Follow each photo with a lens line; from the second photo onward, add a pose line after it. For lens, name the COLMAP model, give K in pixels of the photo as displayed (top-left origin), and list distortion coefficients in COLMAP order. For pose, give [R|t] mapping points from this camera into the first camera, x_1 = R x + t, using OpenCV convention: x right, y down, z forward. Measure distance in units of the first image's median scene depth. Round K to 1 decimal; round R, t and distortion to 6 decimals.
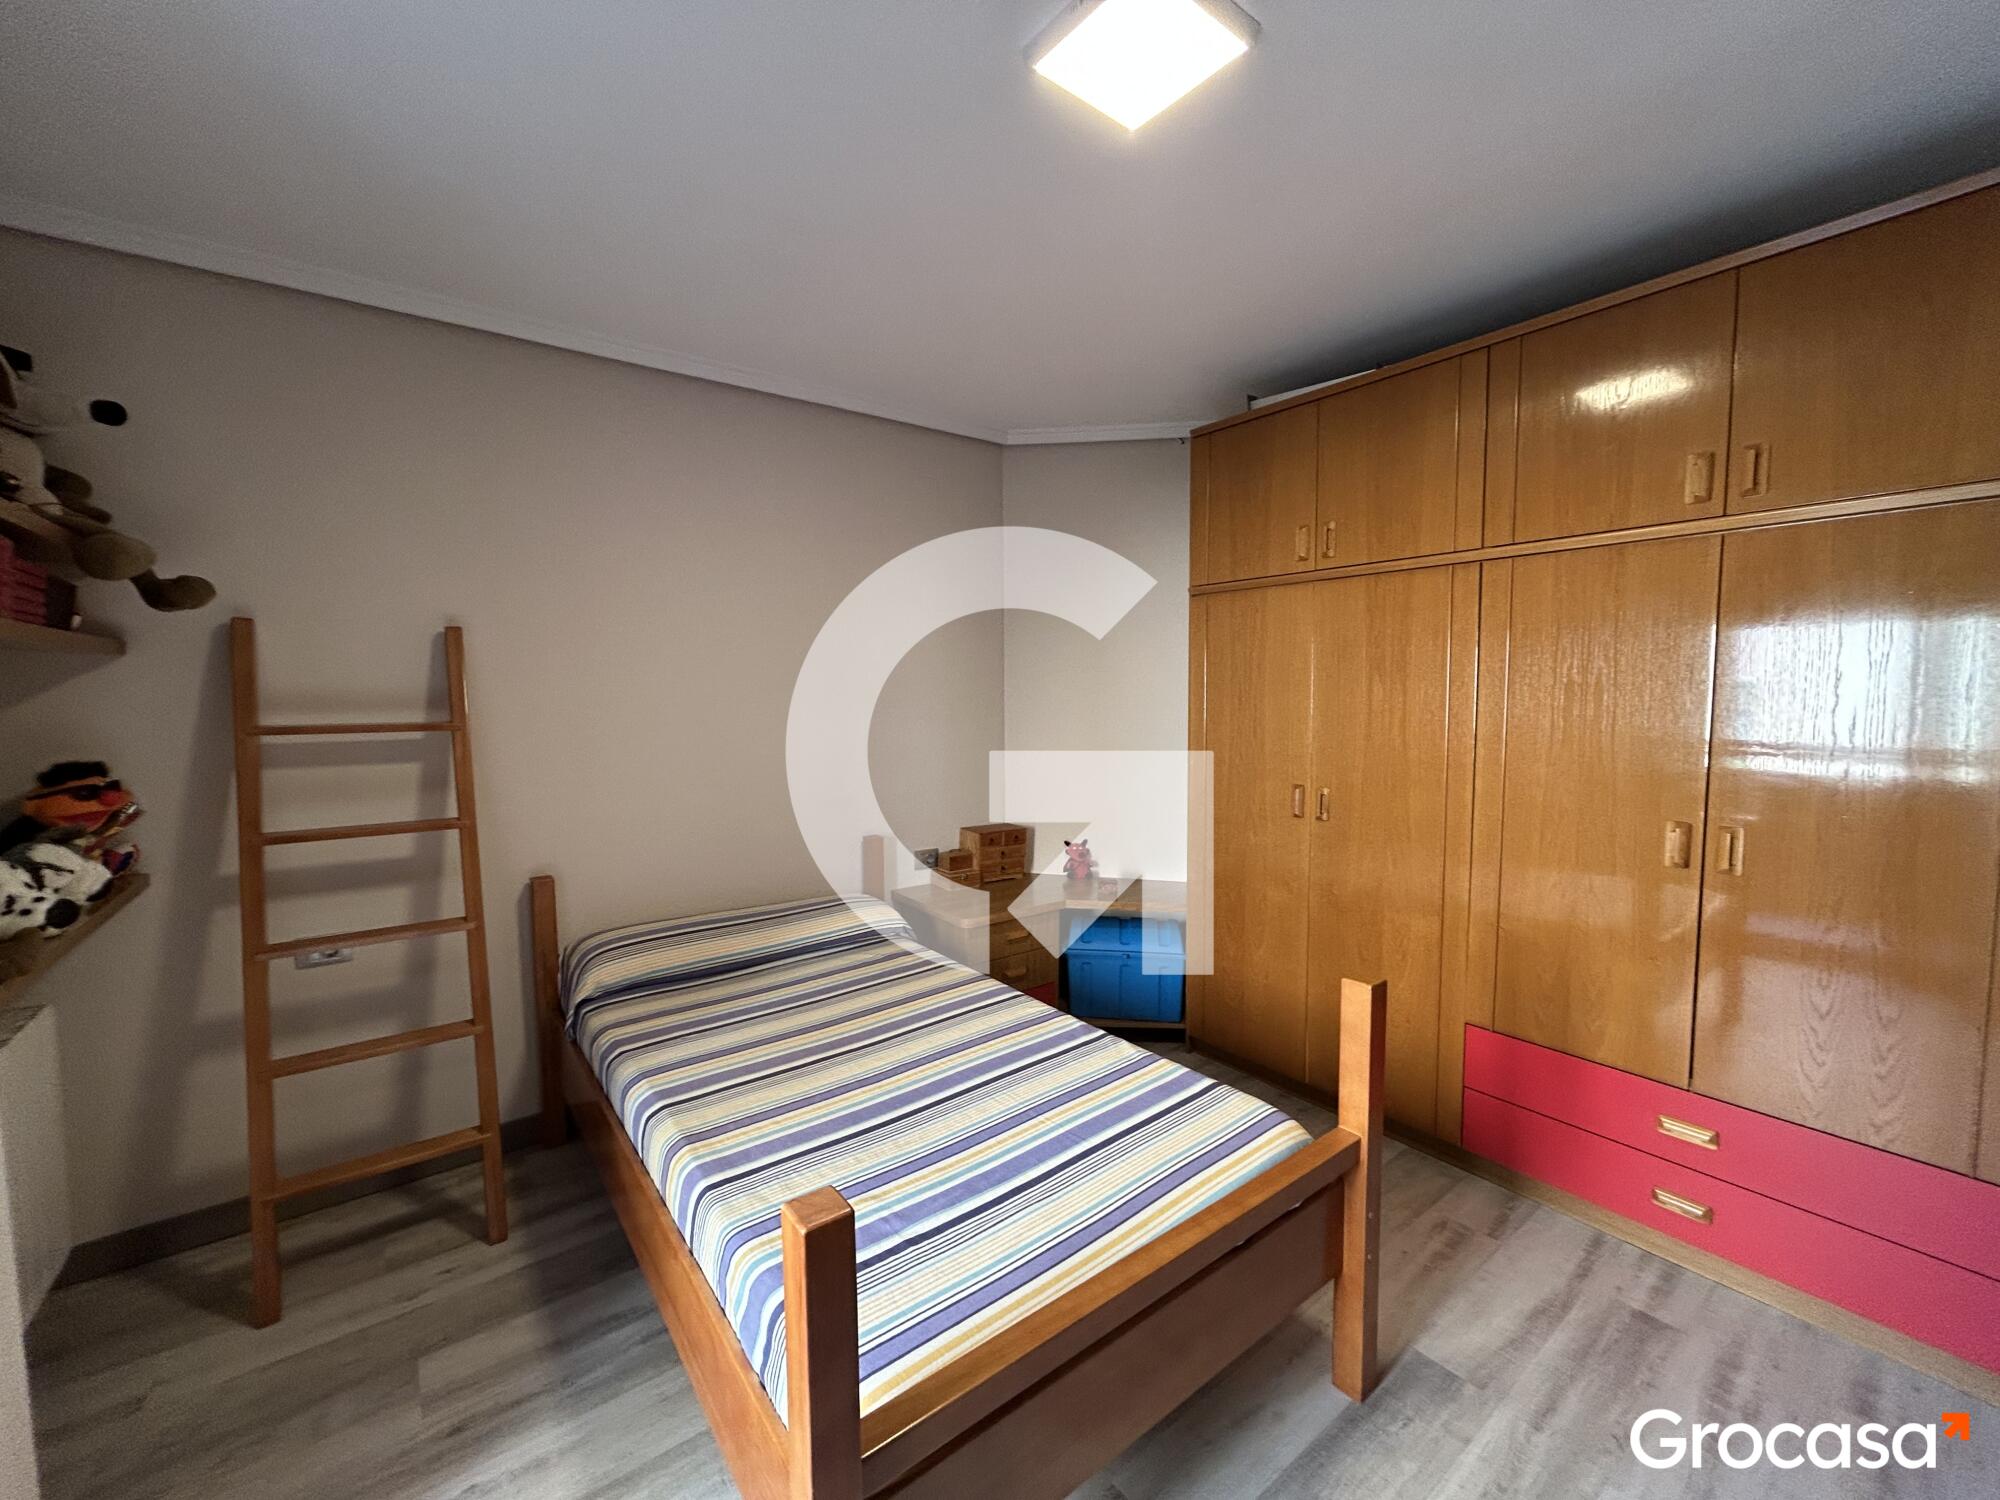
lens RADIAL K [[805.2, 0, 999.0], [0, 805.2, 752.9], [0, 0, 1]] dist [-0.003164, 0.000306]
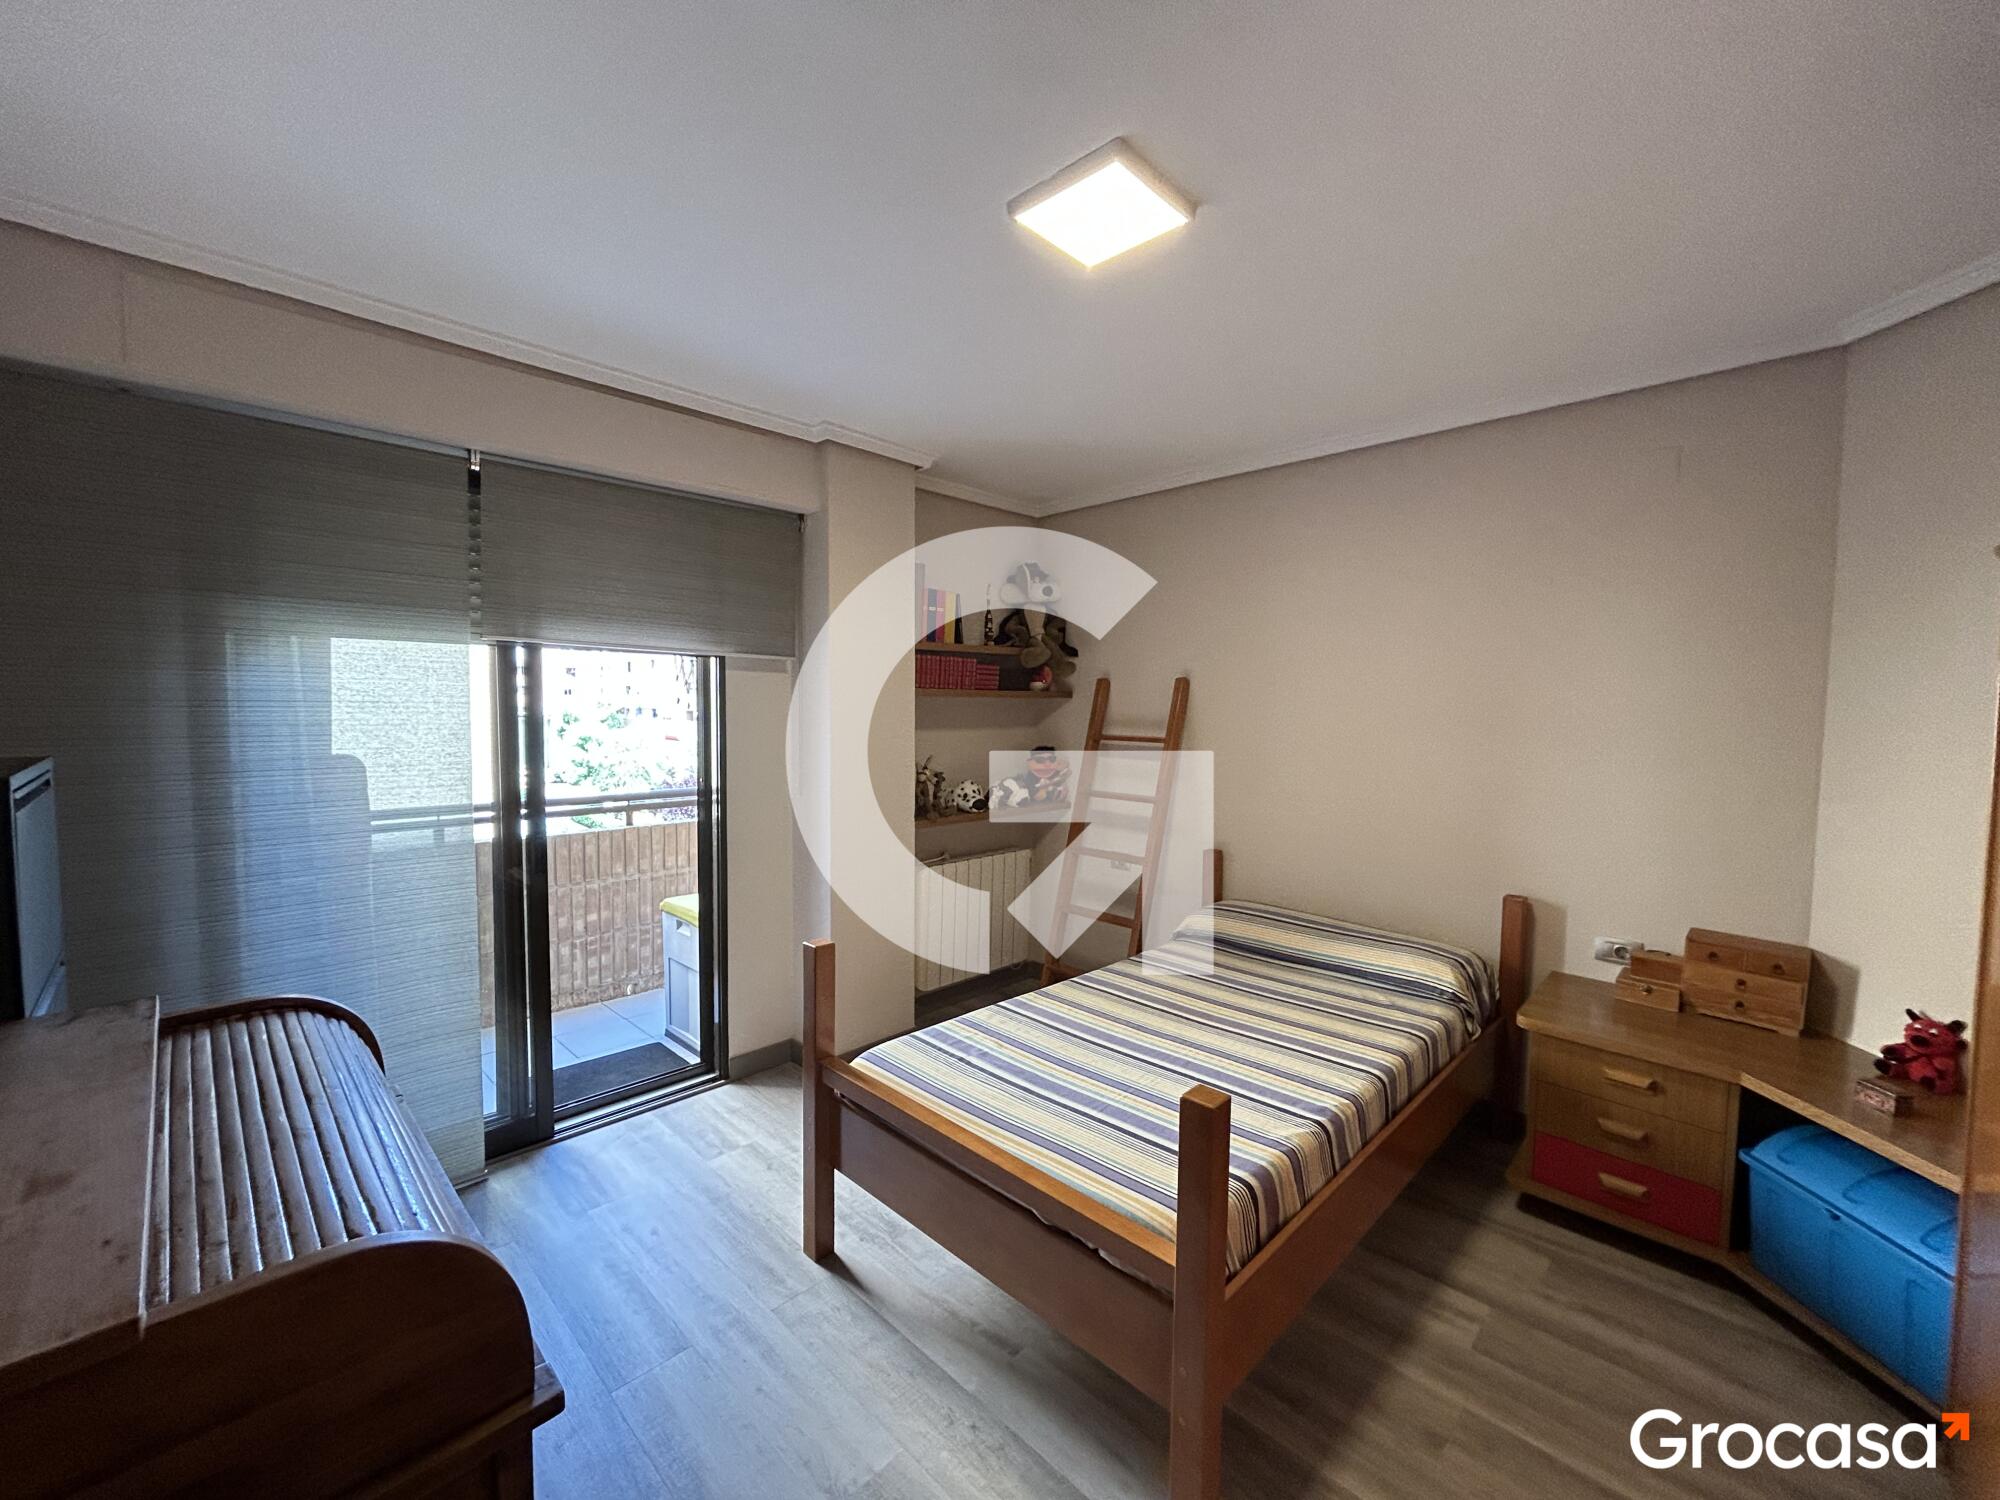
lens RADIAL K [[806.8, 0, 1000.5], [0, 806.8, 750.1], [0, 0, 1]] dist [0.001606, 0.000346]
pose [[0.138896, 0.066962, -0.988041, 0.990035], [-0.086092, 0.994750, 0.055315, -0.086014], [0.986558, 0.077379, 0.143931, 0.513637]]
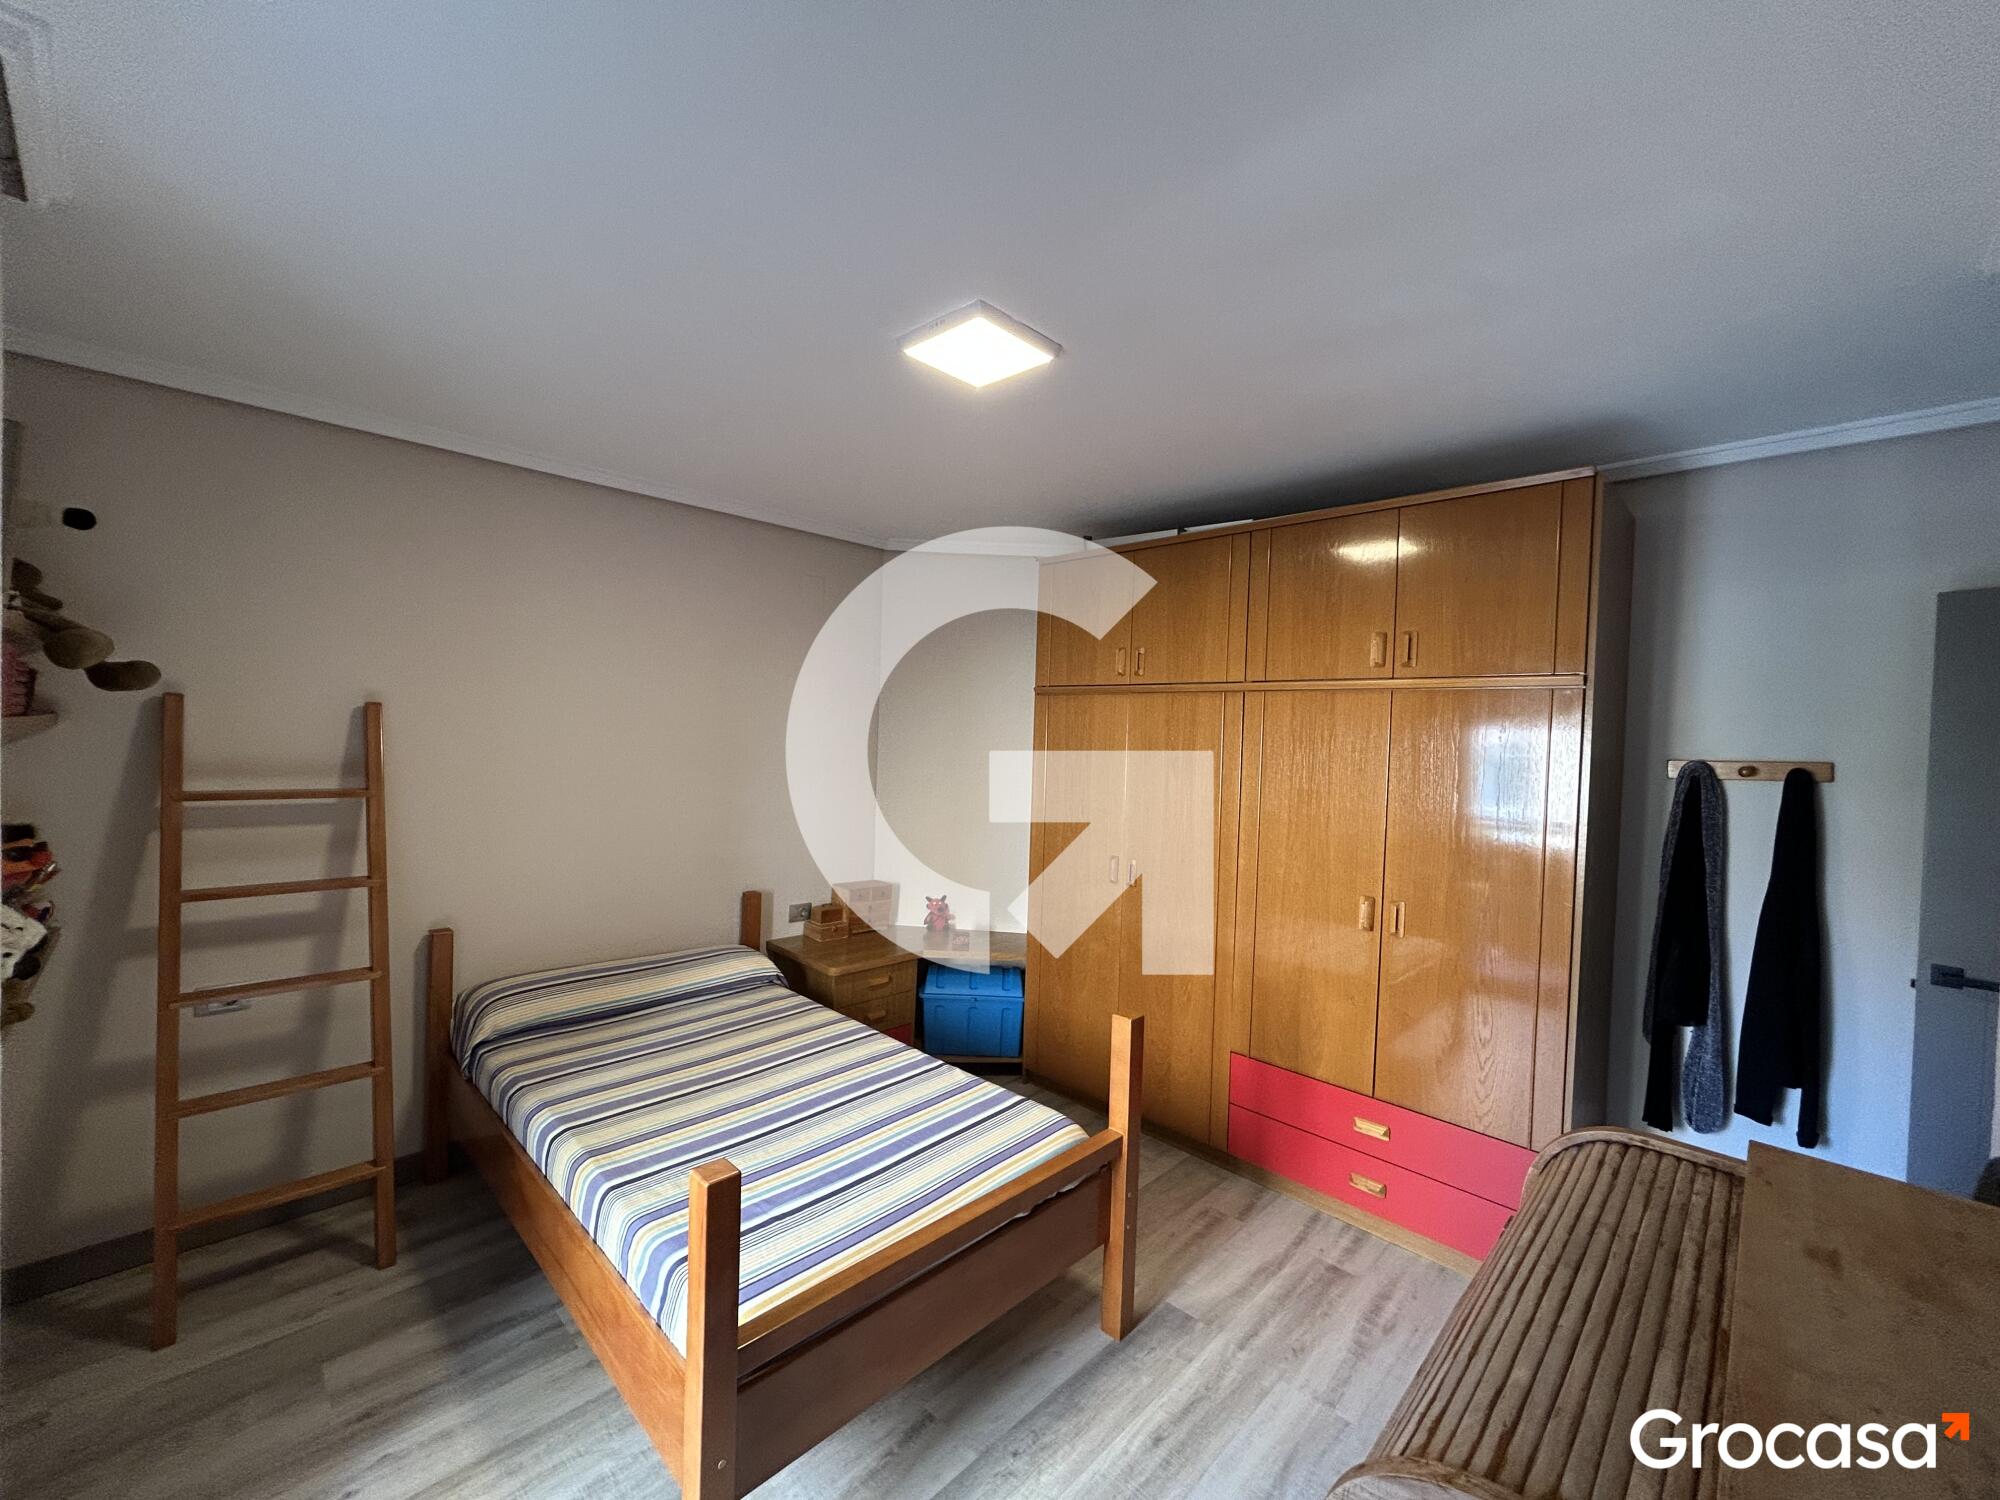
lens RADIAL K [[805.2, 0, 999.0], [0, 805.2, 752.9], [0, 0, 1]] dist [-0.003164, 0.000306]
pose [[0.988678, 0.037172, 0.145373, 0.020524], [-0.029554, 0.998092, -0.054216, -0.061757], [-0.147111, 0.049306, 0.987890, -0.257599]]
